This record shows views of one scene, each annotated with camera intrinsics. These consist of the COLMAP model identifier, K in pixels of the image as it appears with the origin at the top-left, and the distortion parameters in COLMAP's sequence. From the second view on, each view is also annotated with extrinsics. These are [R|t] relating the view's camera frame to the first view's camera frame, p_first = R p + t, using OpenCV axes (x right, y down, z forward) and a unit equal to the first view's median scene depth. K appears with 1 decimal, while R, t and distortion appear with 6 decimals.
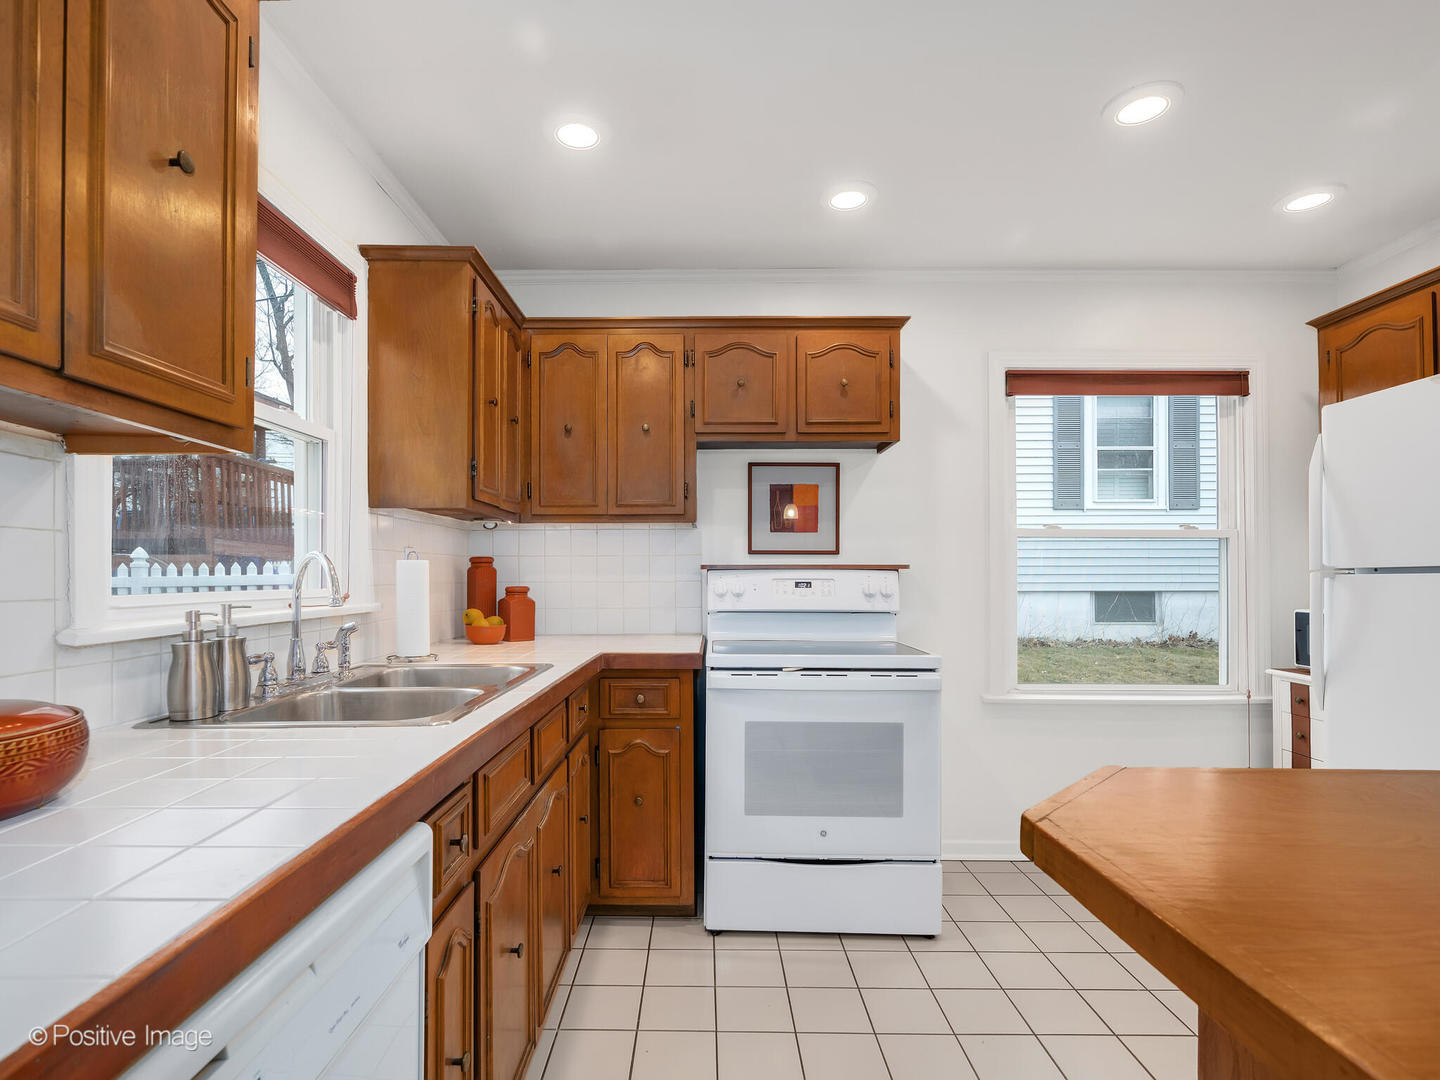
lens RADIAL K [[729.7, 0, 704.2], [0, 729.7, 571.9], [0, 0, 1]] dist [-0.001552, -0.000152]
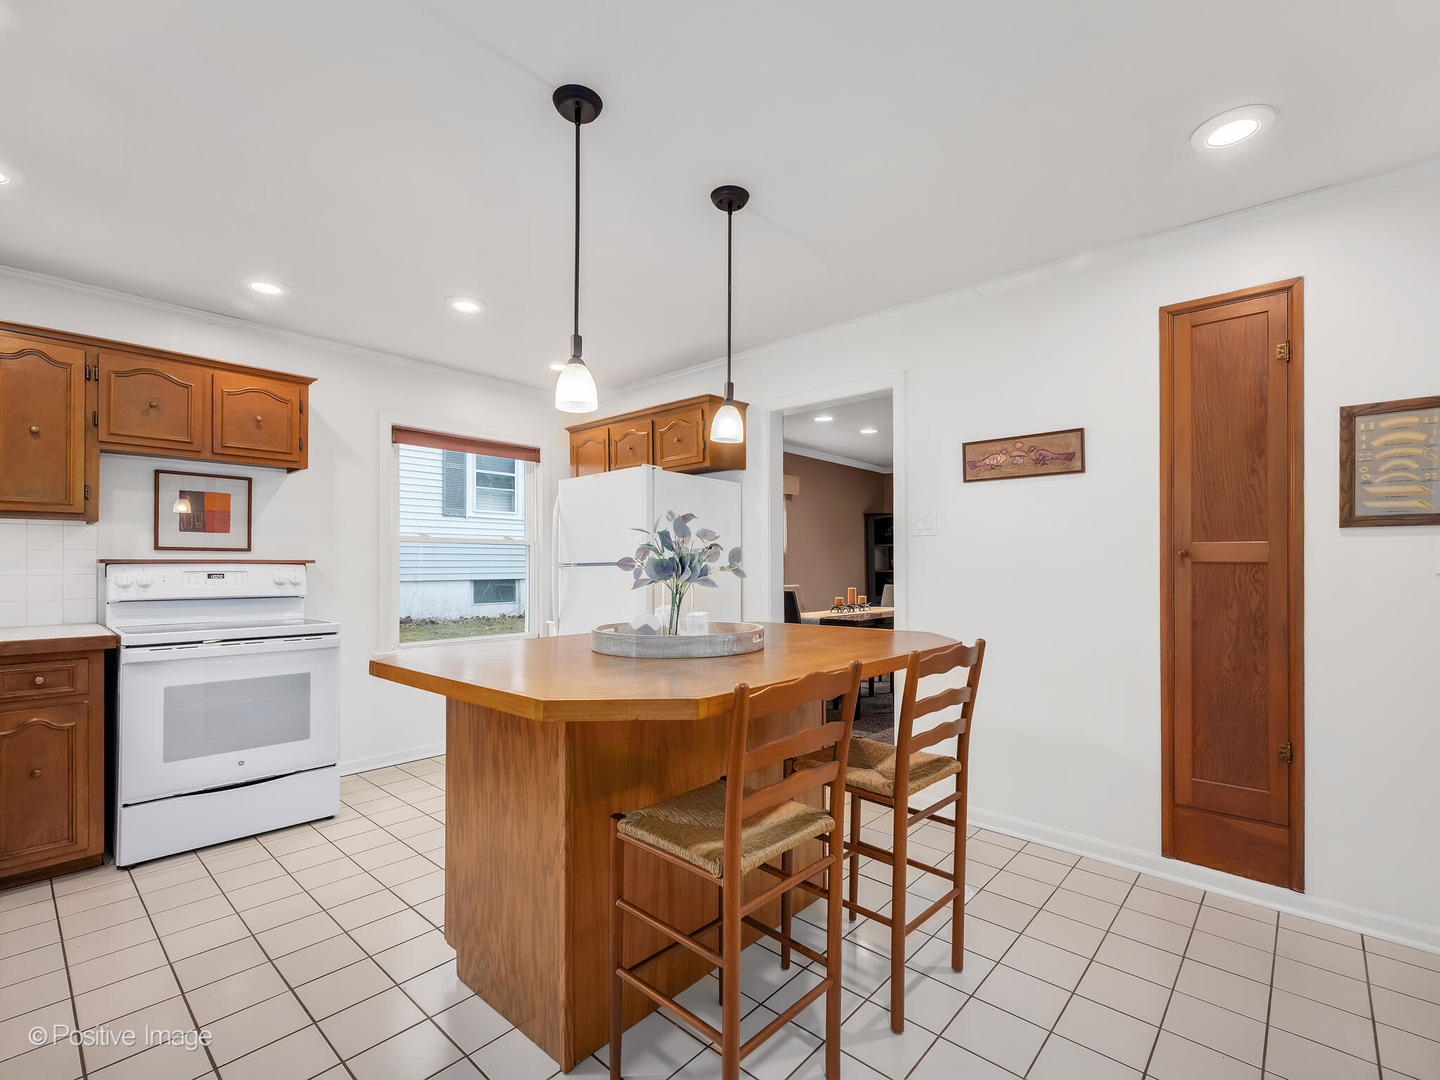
lens RADIAL K [[649.9, 0, 722.4], [0, 649.9, 558.8], [0, 0, 1]] dist [0.000203, 0.000444]
pose [[0.668377, 0.007437, 0.743785, -0.113142], [-0.000767, 0.999956, -0.009308, -0.001881], [-0.743822, 0.005651, 0.668354, -0.374557]]
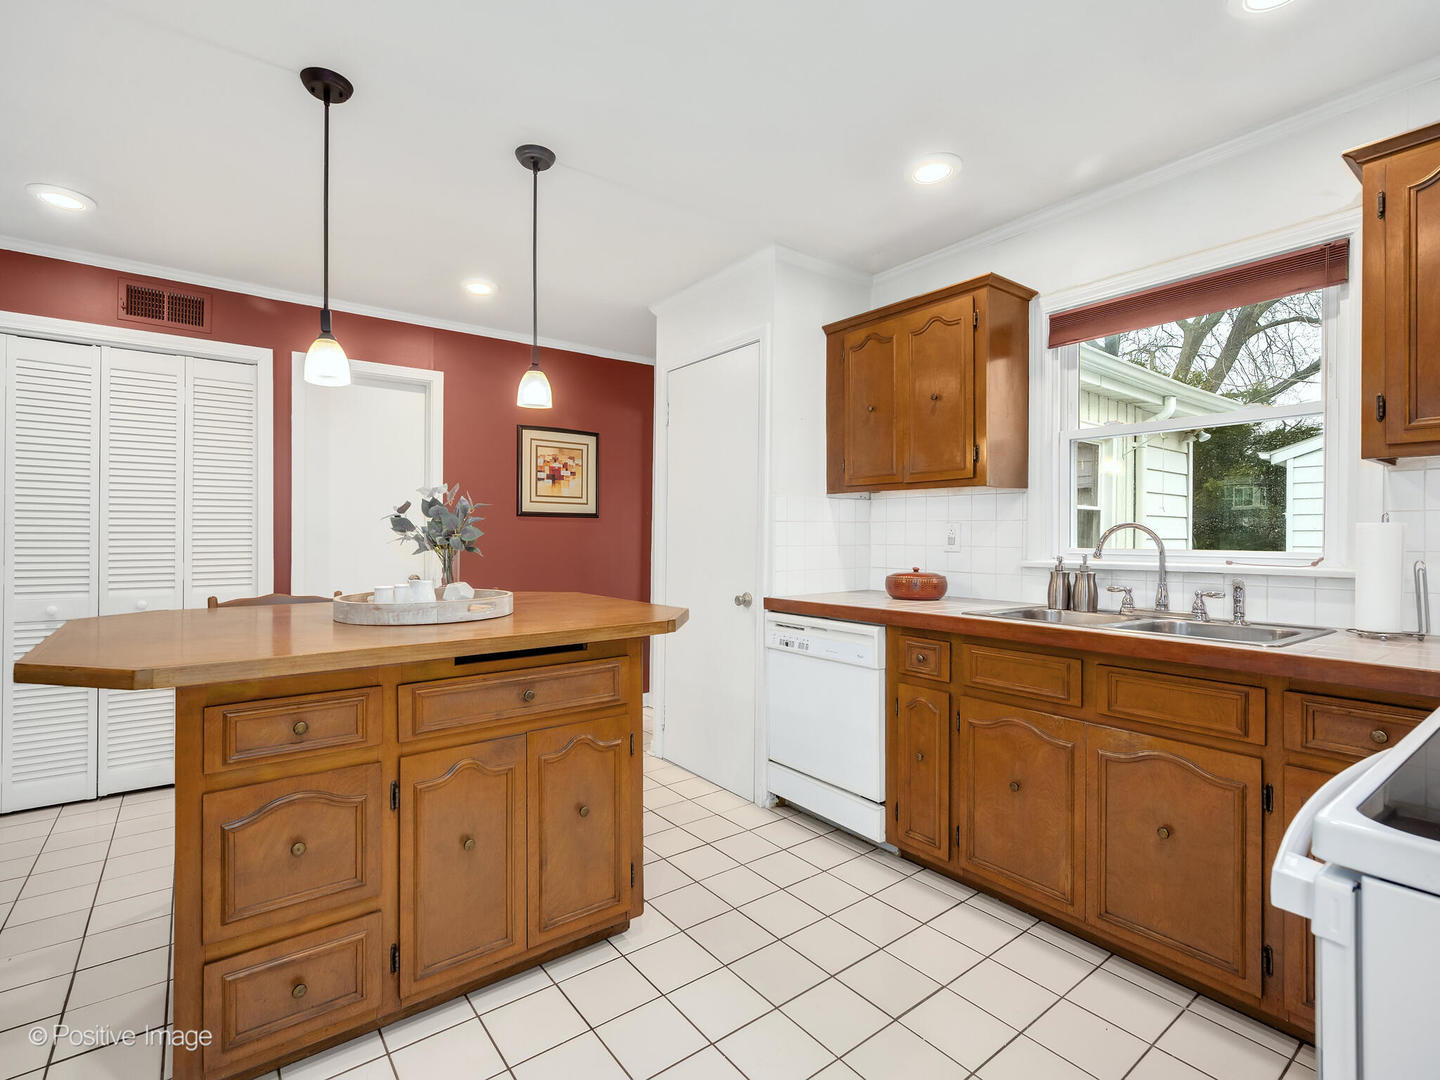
lens RADIAL K [[651.3, 0, 701.1], [0, 651.3, 527.3], [0, 0, 1]] dist [-0.000059, -0.000067]
pose [[-0.780611, -0.020154, -0.624693, 0.573511], [-0.008226, 0.999725, -0.021975, 0.010249], [0.624963, -0.012015, -0.780562, 0.859165]]
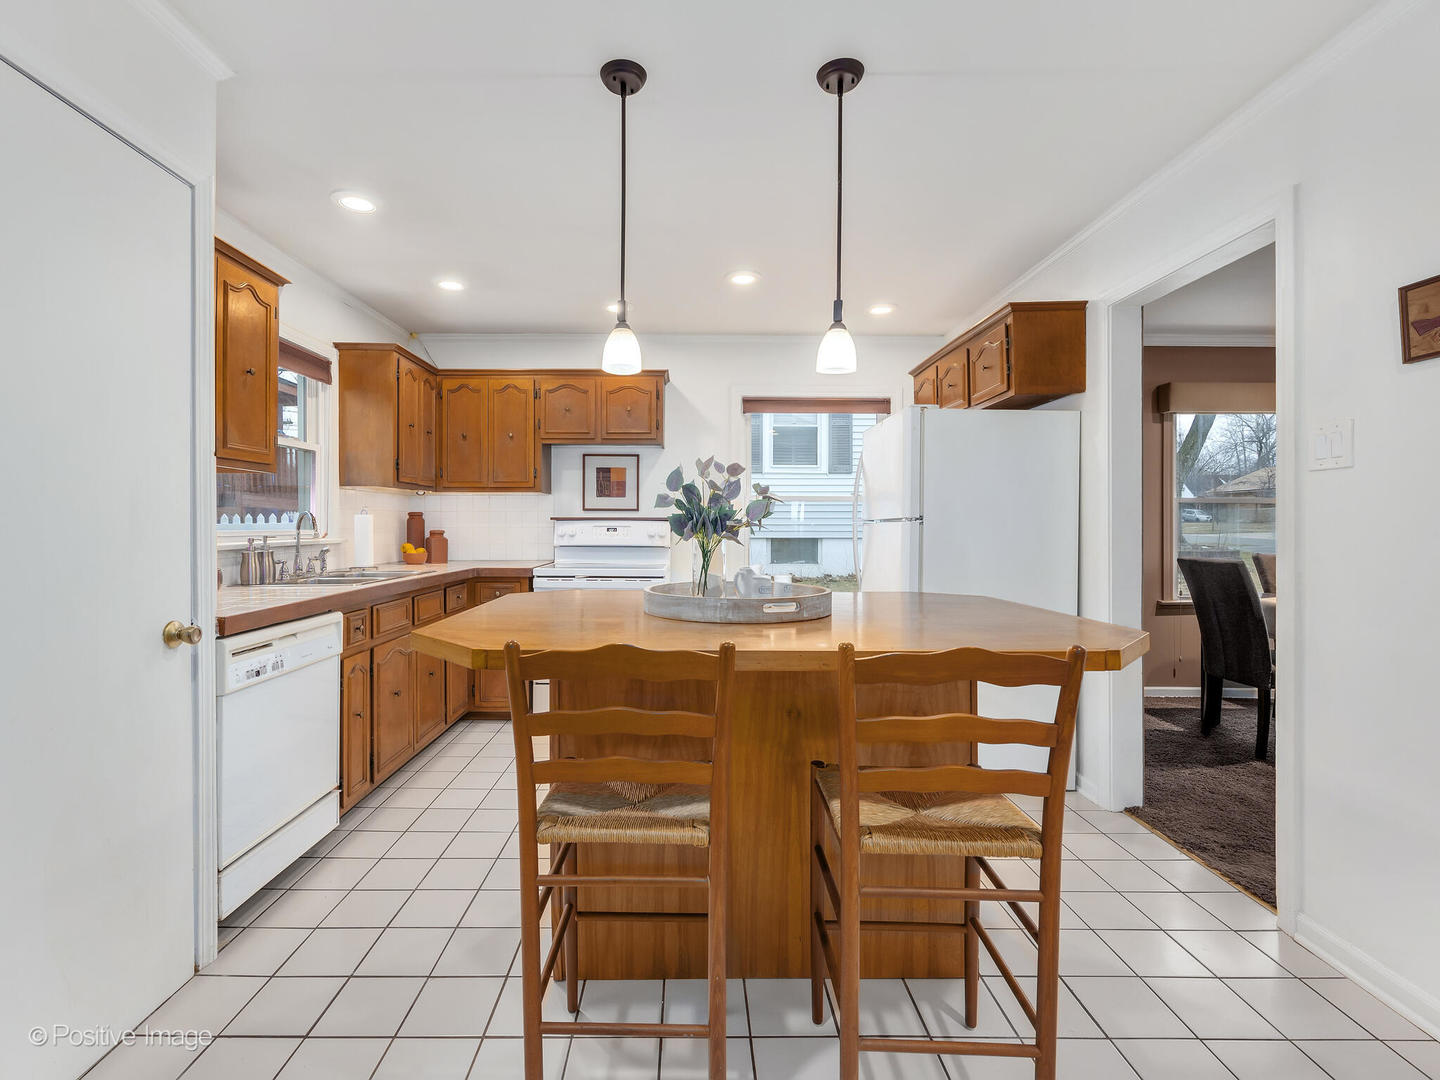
lens RADIAL K [[664.9, 0, 685.5], [0, 664.9, 526.8], [0, 0, 1]] dist [0.003320, 0.000684]
pose [[0.999993, 0.002718, 0.002393, 0.317579], [-0.002737, 0.999963, 0.008139, -0.001546], [-0.002371, -0.008145, 0.999964, -0.527600]]
